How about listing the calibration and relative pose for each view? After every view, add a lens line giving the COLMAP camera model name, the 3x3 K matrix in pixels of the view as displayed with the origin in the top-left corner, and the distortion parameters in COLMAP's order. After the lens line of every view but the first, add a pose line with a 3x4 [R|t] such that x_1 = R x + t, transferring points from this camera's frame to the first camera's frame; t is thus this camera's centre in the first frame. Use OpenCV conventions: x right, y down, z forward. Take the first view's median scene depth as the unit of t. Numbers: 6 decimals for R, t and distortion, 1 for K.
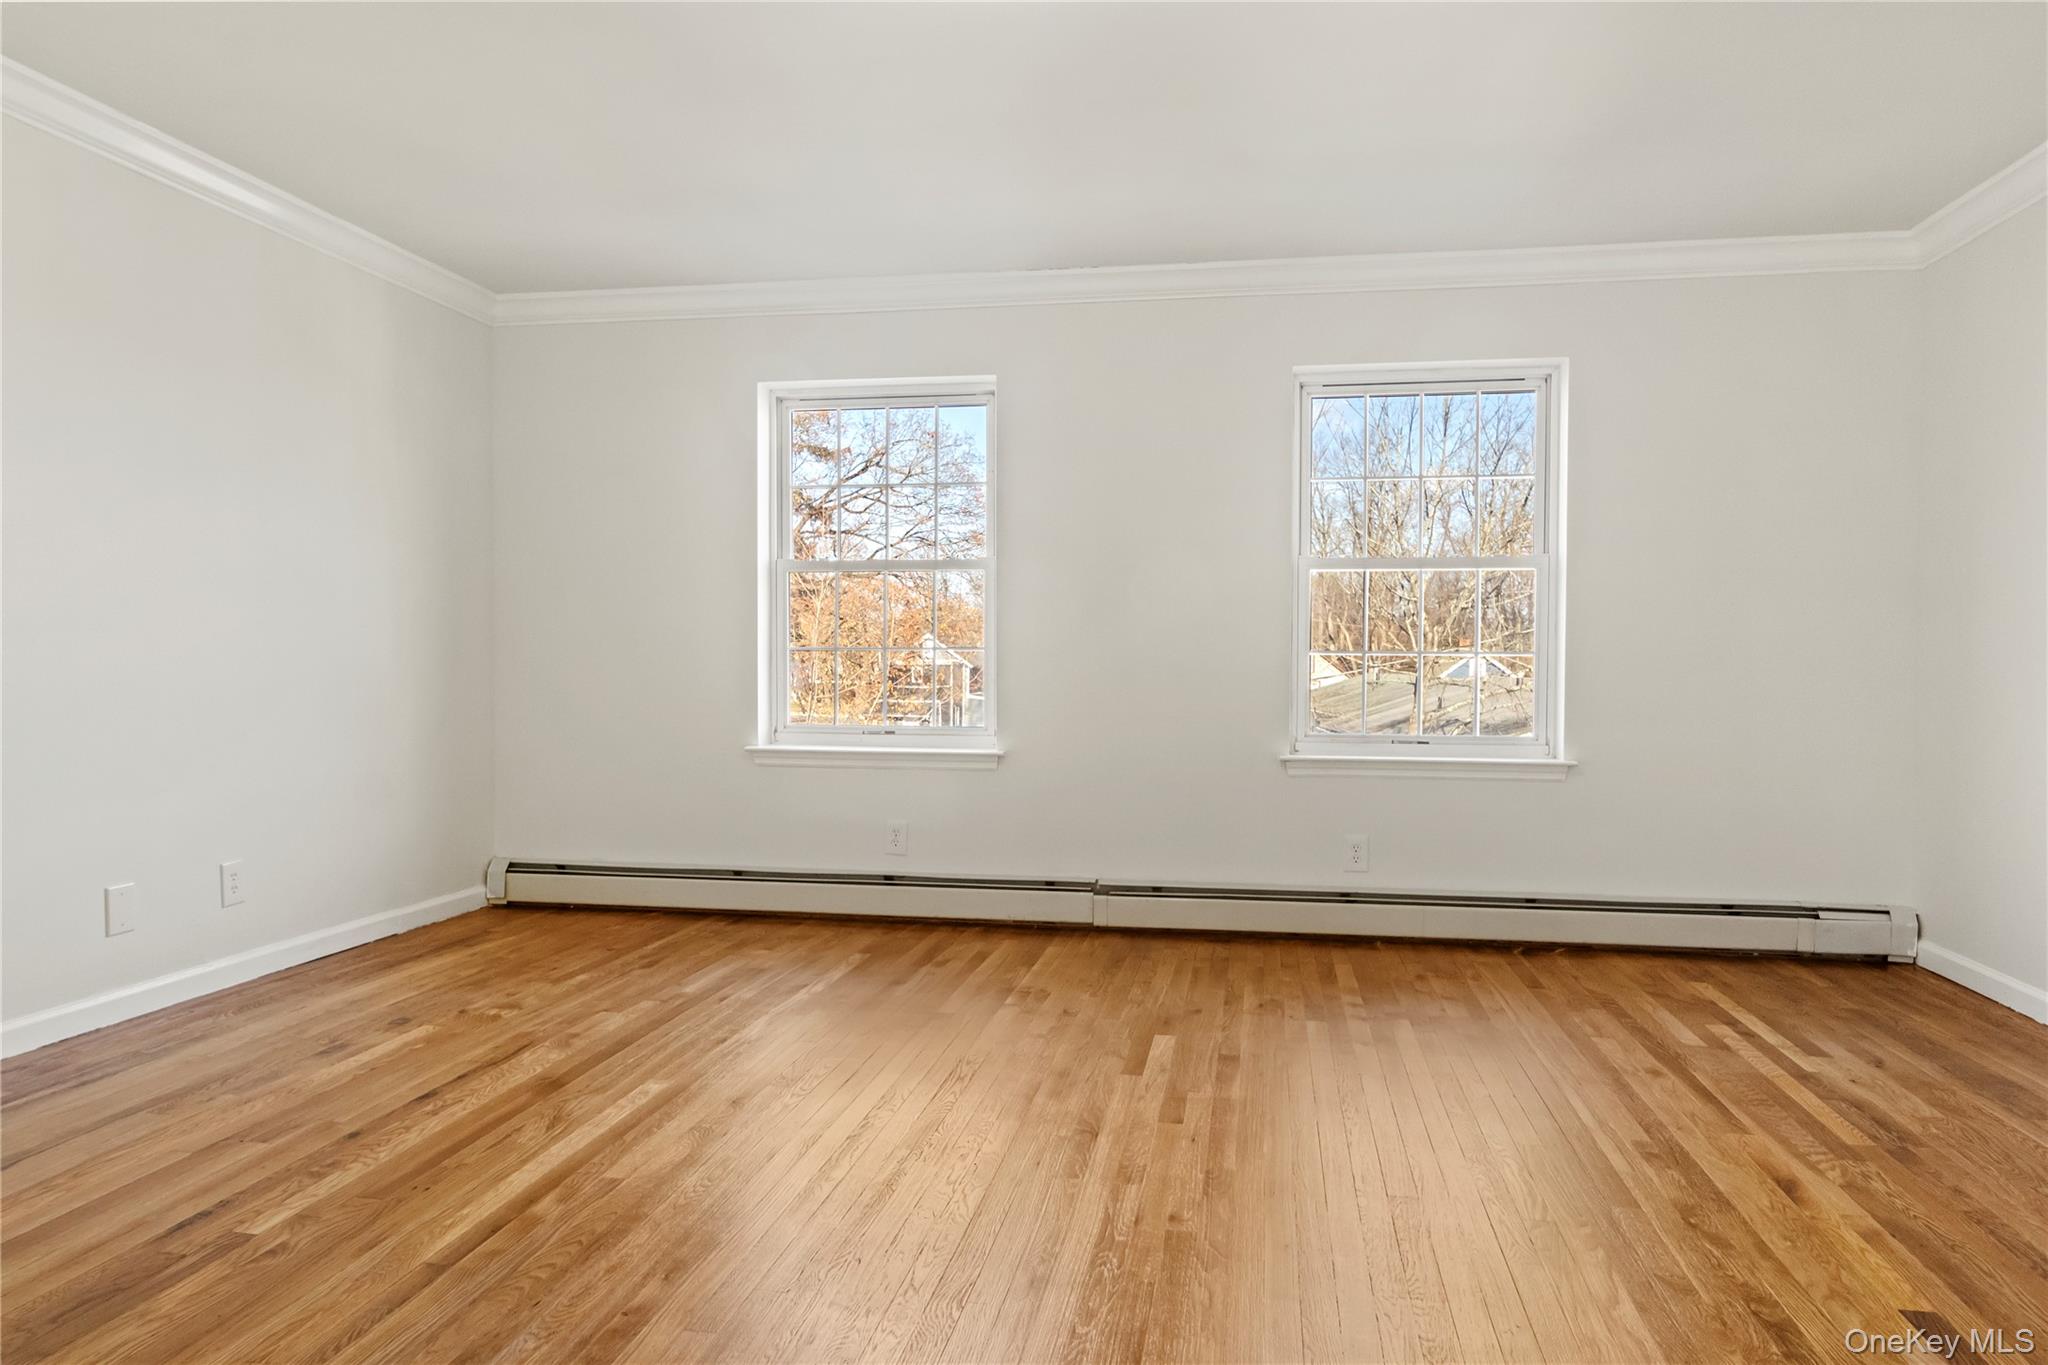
lens RADIAL K [[1307.3, 0, 1026.1], [0, 1307.3, 668.8], [0, 0, 1]] dist [-0.004343, -0.000124]
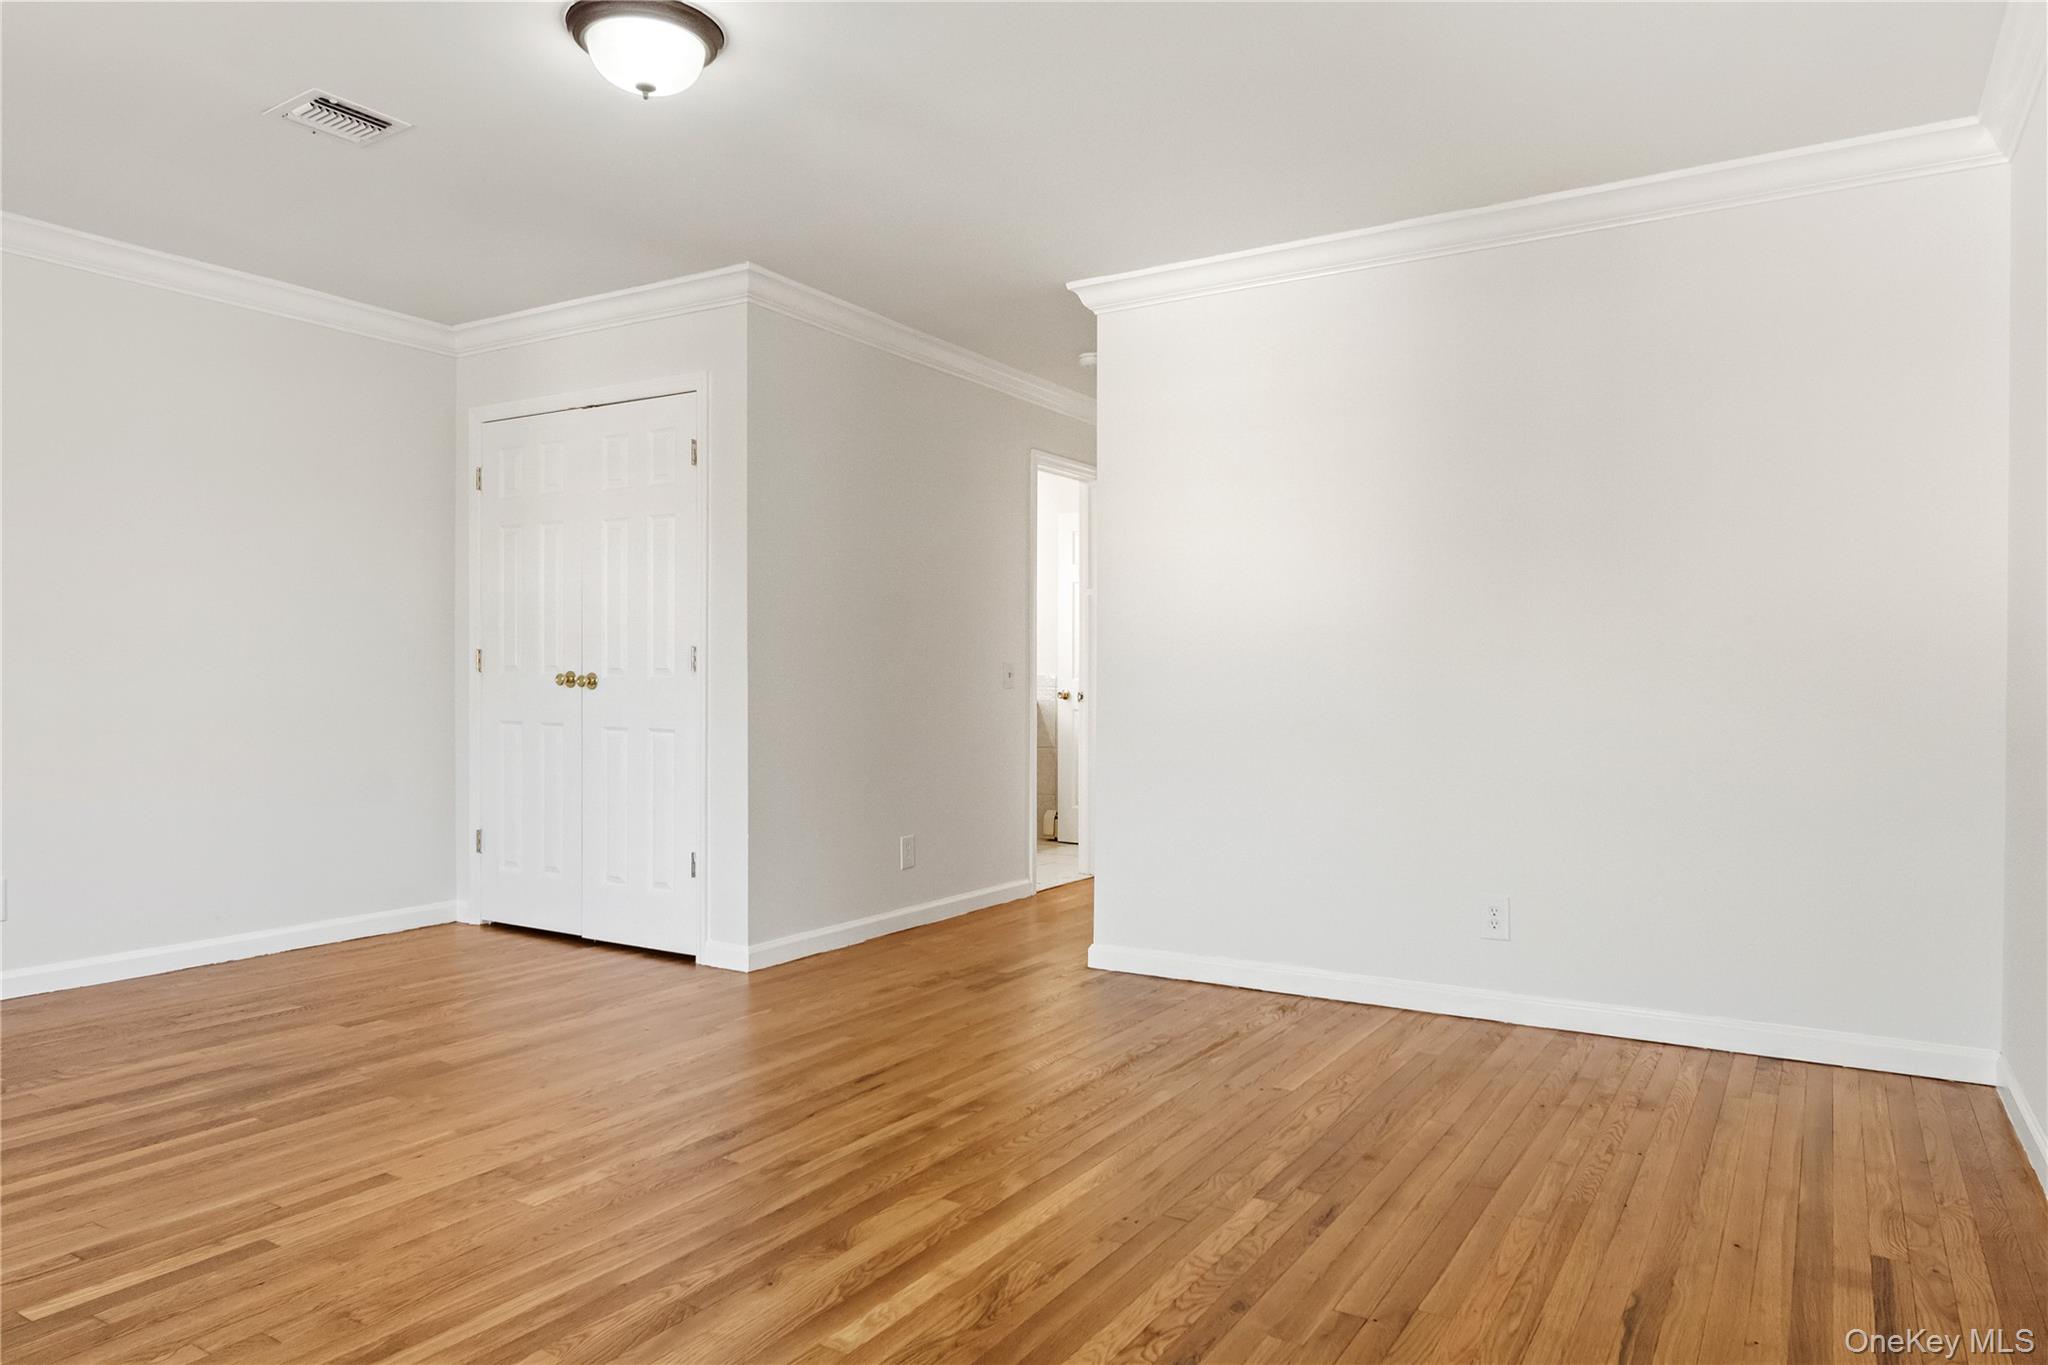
lens RADIAL K [[1307.3, 0, 1026.1], [0, 1307.3, 668.8], [0, 0, 1]] dist [-0.004343, -0.000124]
pose [[-0.930830, -0.007179, 0.365382, -0.720327], [-0.006863, 0.999974, 0.002165, -0.024997], [-0.365388, -0.000492, -0.930855, 1.878842]]
